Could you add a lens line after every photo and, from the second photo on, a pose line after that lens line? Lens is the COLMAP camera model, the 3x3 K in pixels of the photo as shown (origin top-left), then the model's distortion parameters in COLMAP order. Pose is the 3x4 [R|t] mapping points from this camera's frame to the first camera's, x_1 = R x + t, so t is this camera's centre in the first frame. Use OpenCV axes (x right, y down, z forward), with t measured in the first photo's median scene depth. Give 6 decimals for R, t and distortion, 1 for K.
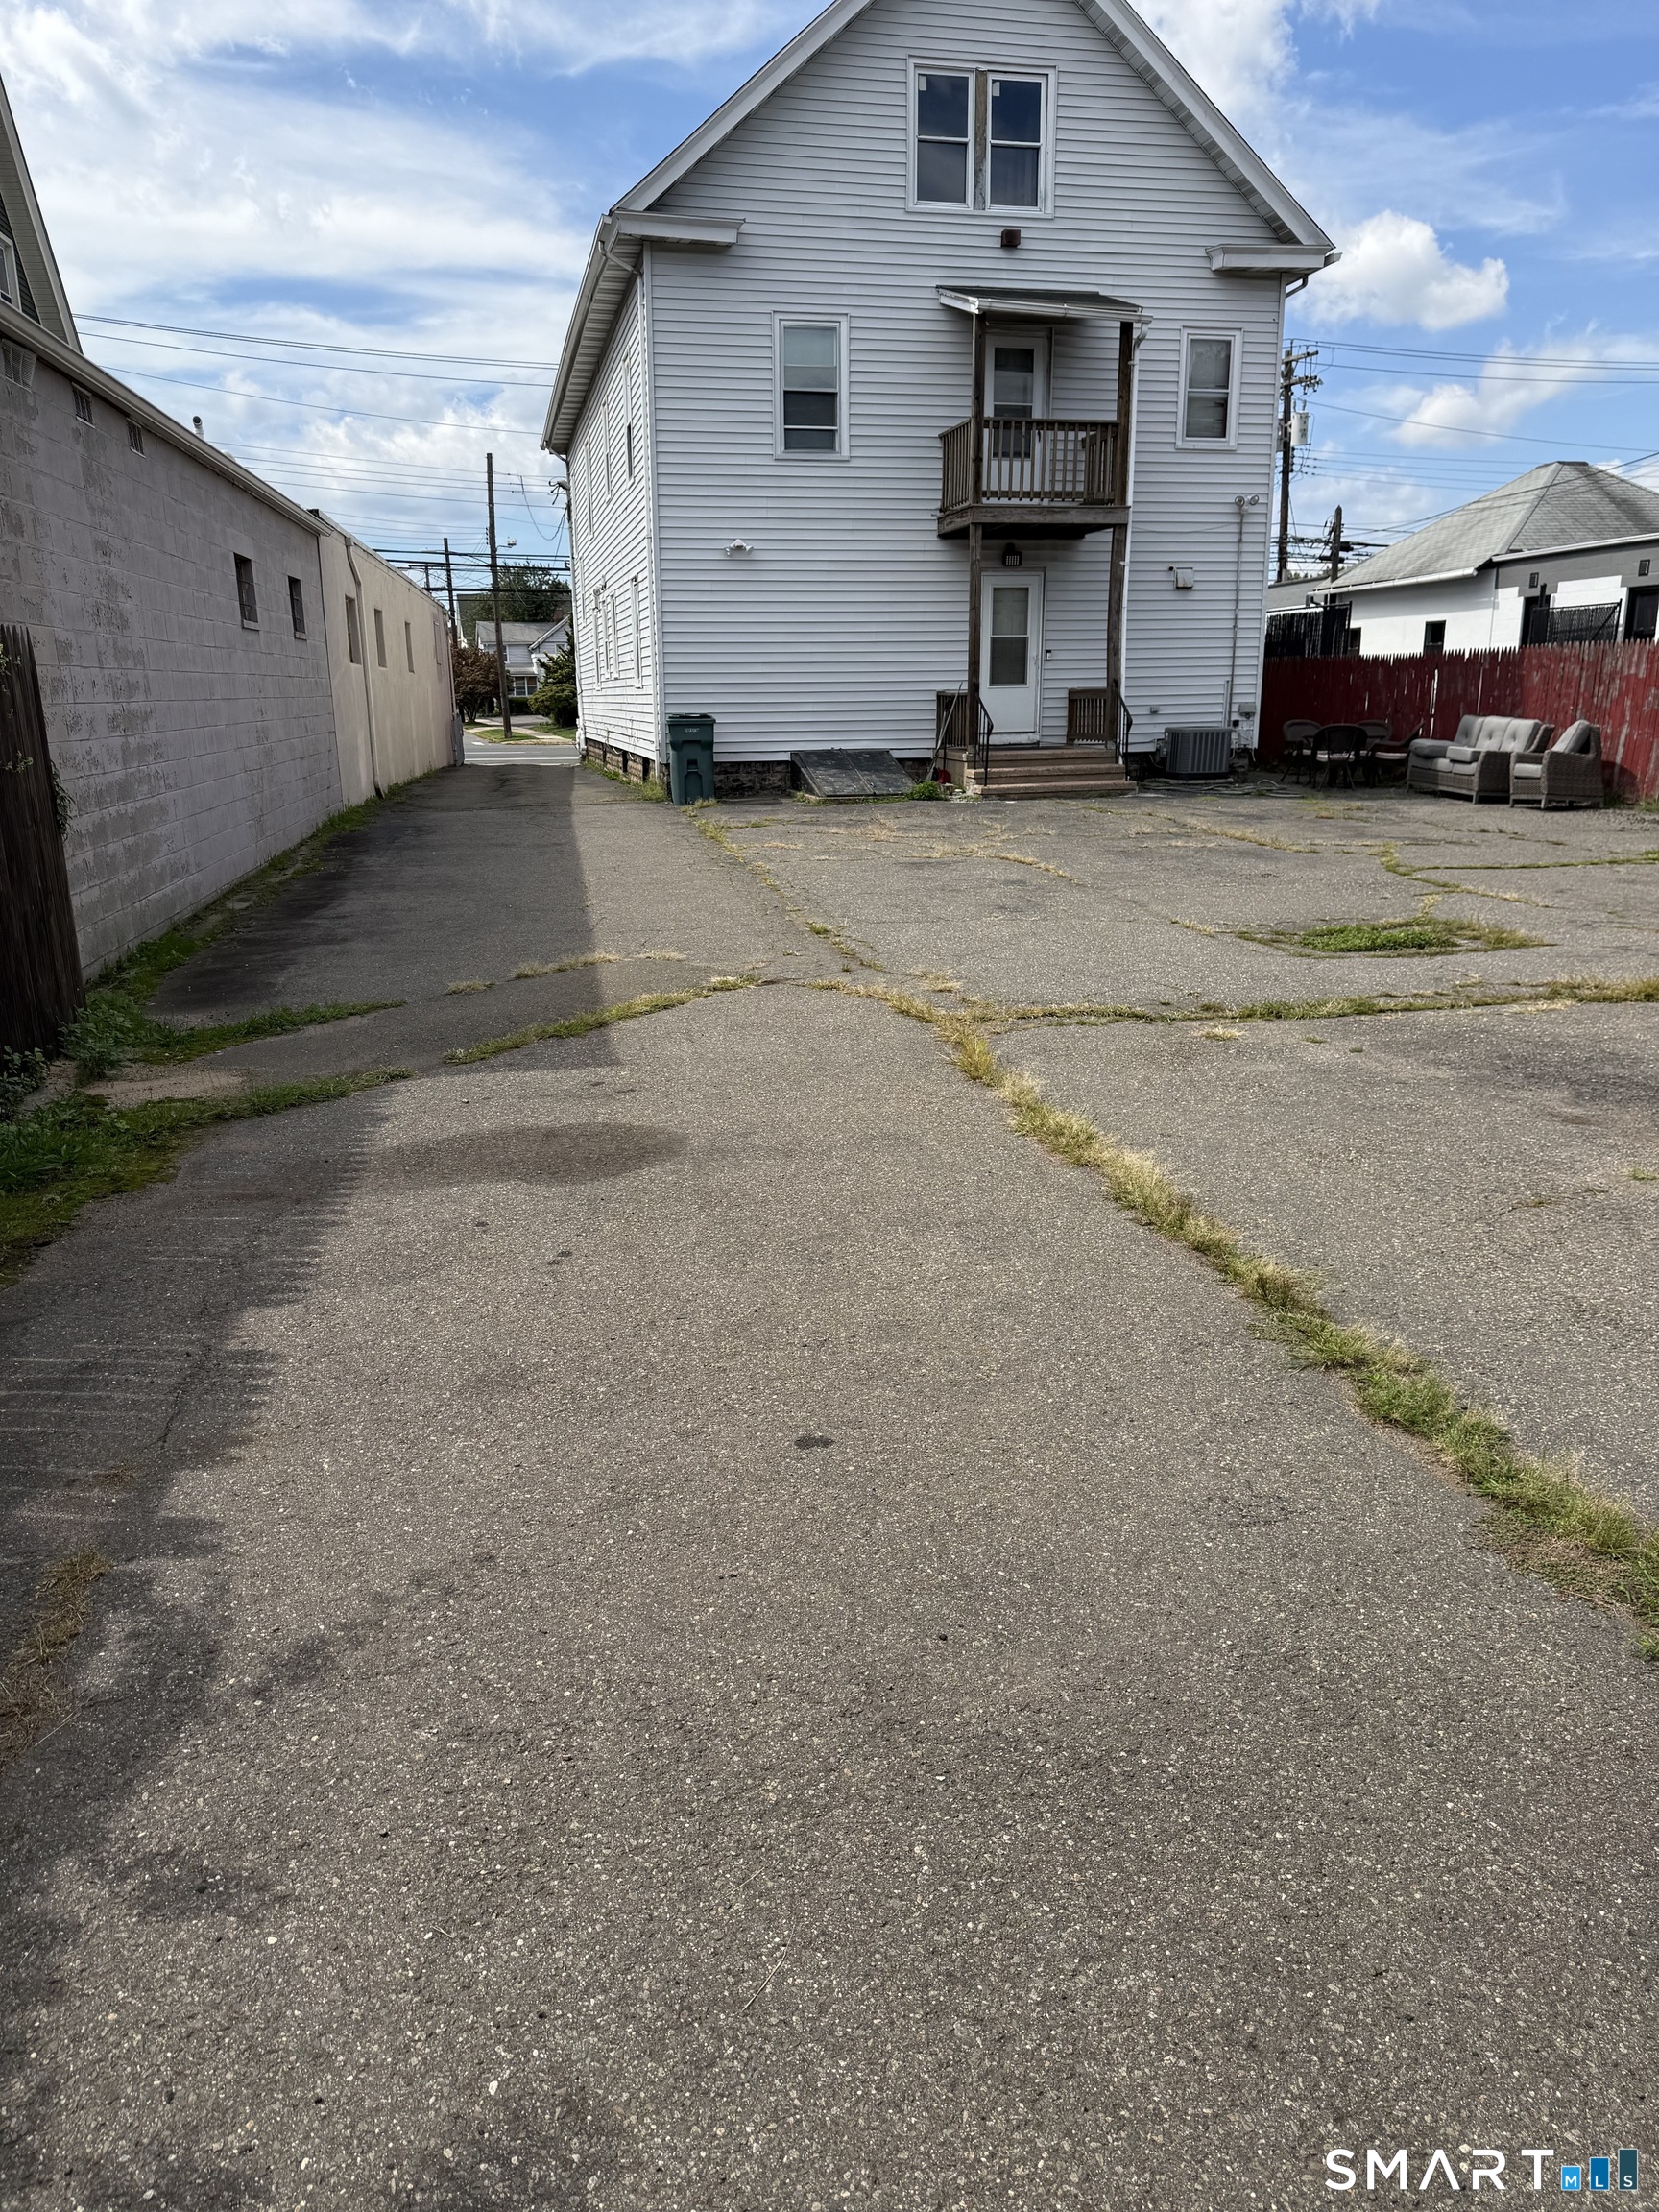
lens RADIAL K [[1524.3, 0, 829.6], [0, 1524.3, 1121.5], [0, 0, 1]] dist [0.047421, -0.050938]
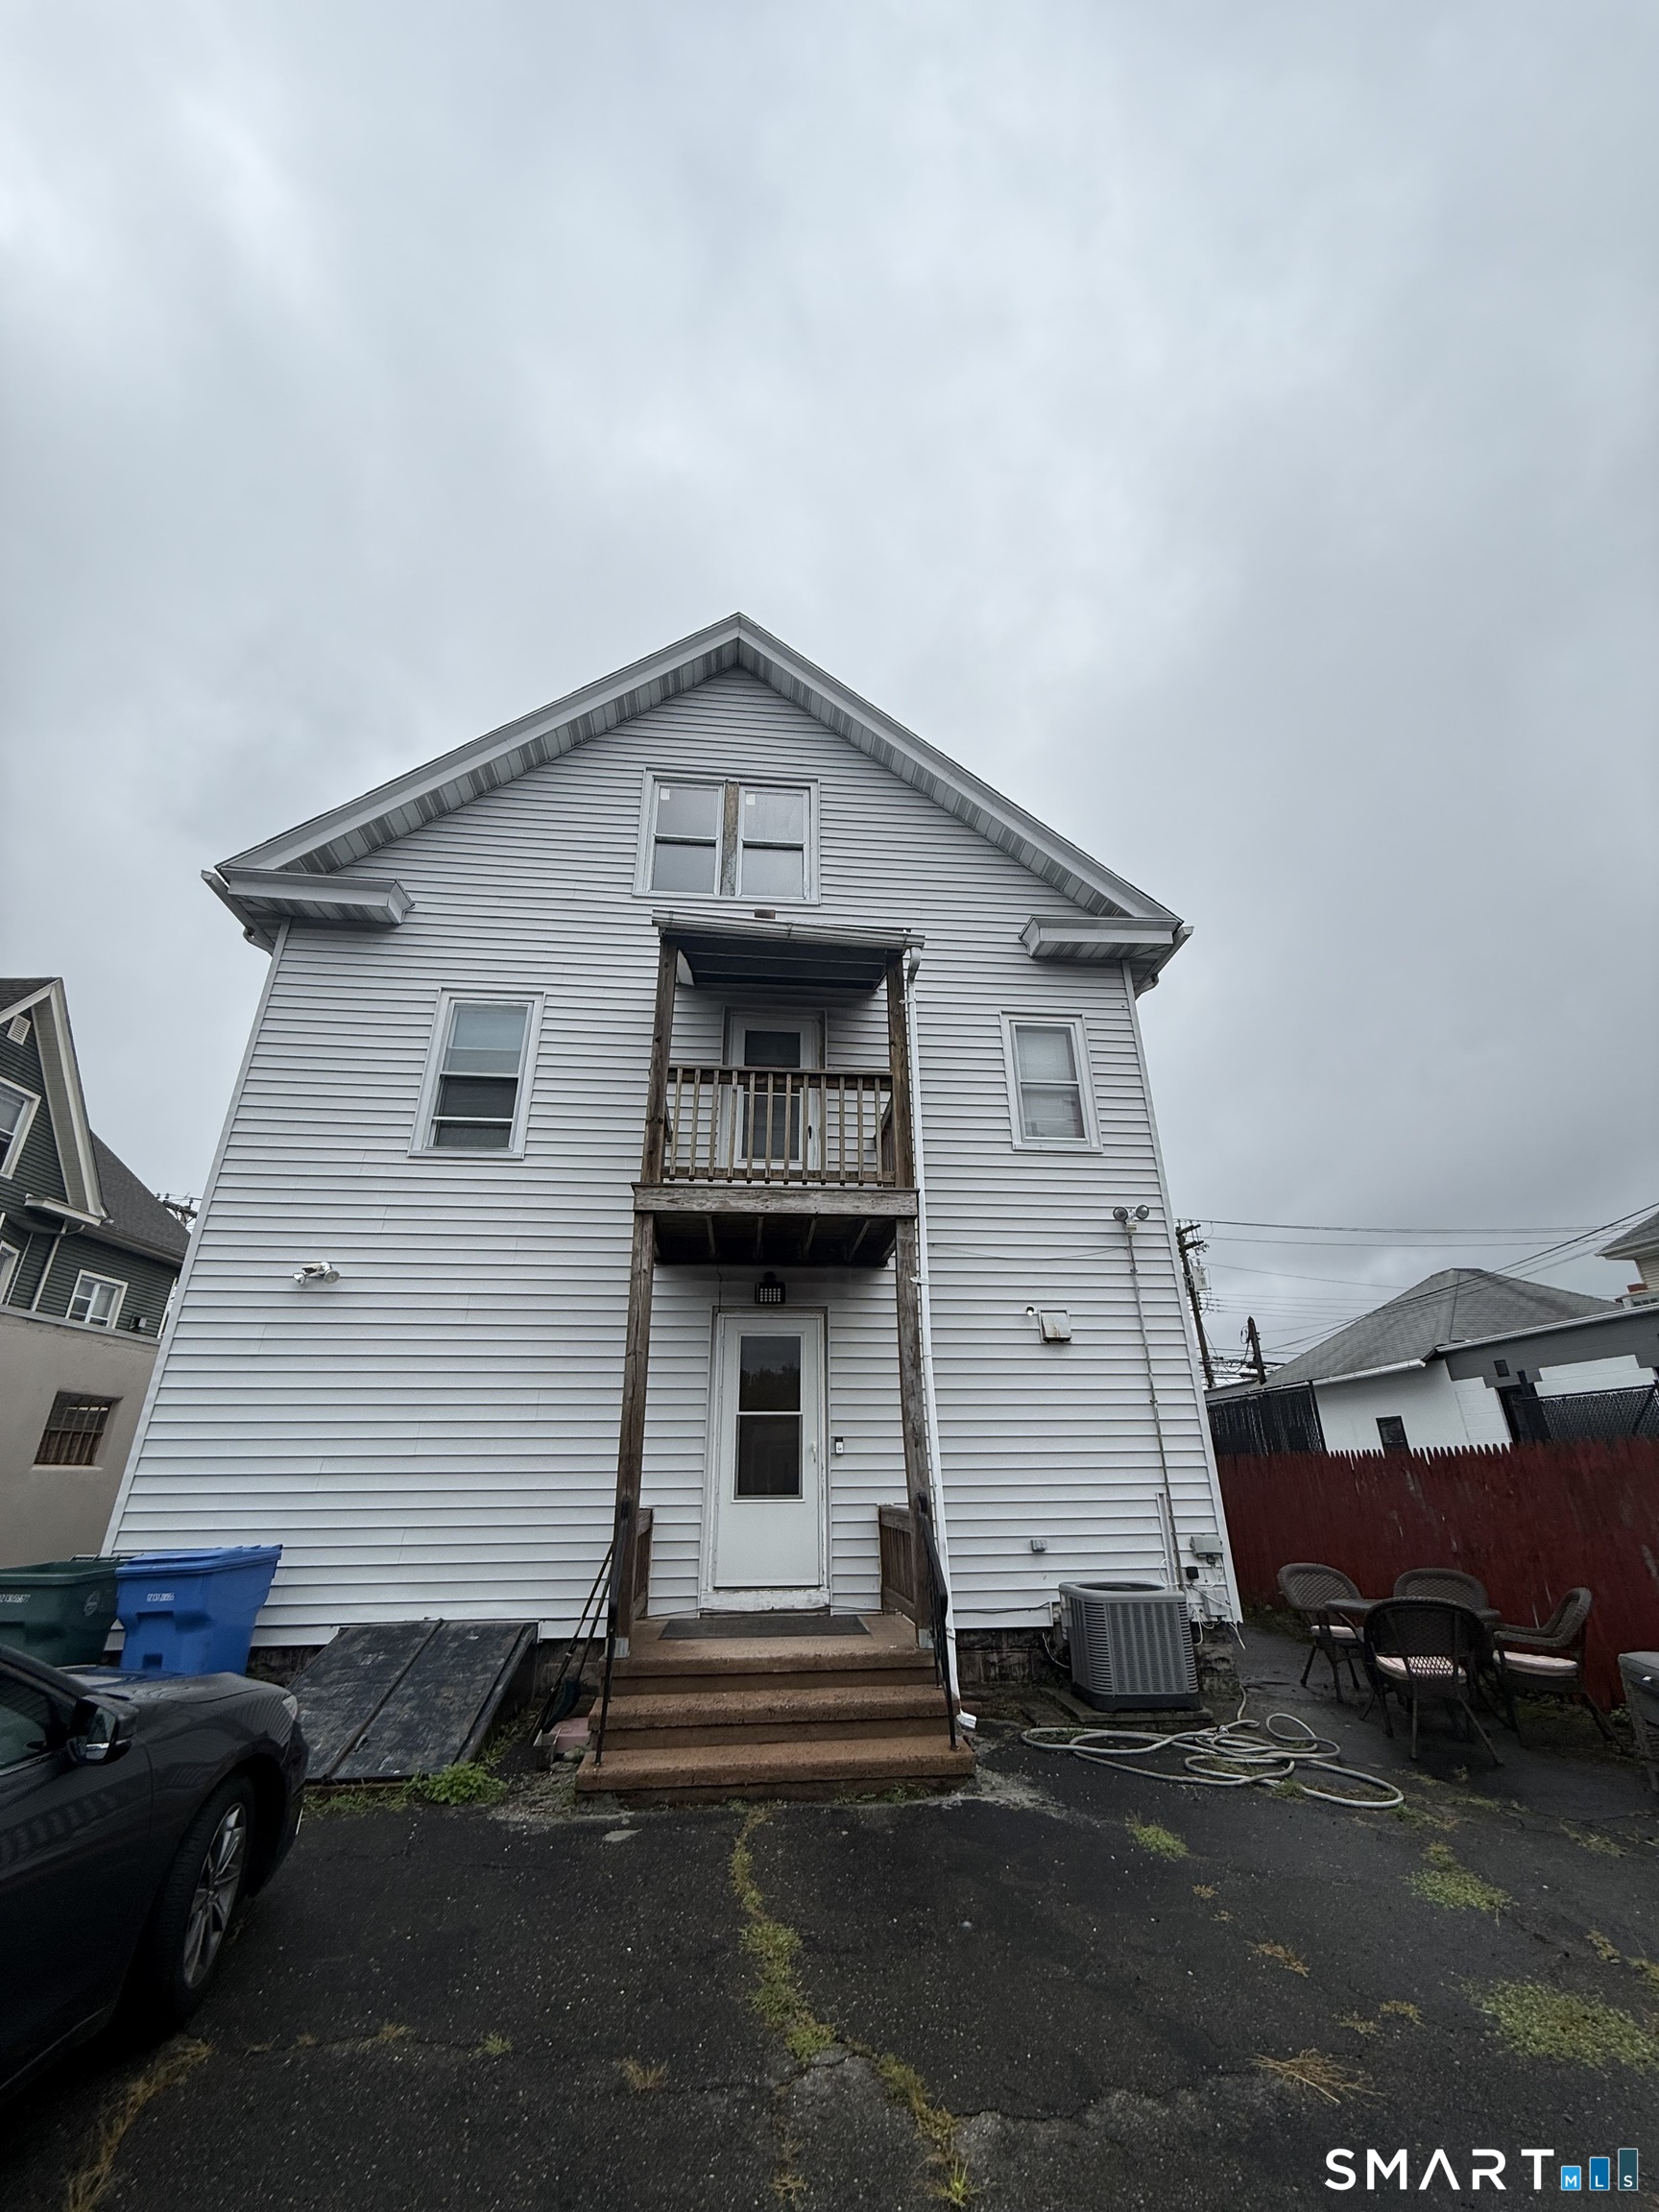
lens RADIAL K [[884.1, 0, 821.9], [0, 884.1, 1100.9], [0, 0, 1]] dist [-0.003023, 0.000103]
pose [[0.992314, -0.044261, -0.115561, 0.196860], [-0.037677, 0.781449, -0.622830, -0.210794], [0.117872, 0.622397, 0.773775, 0.701461]]
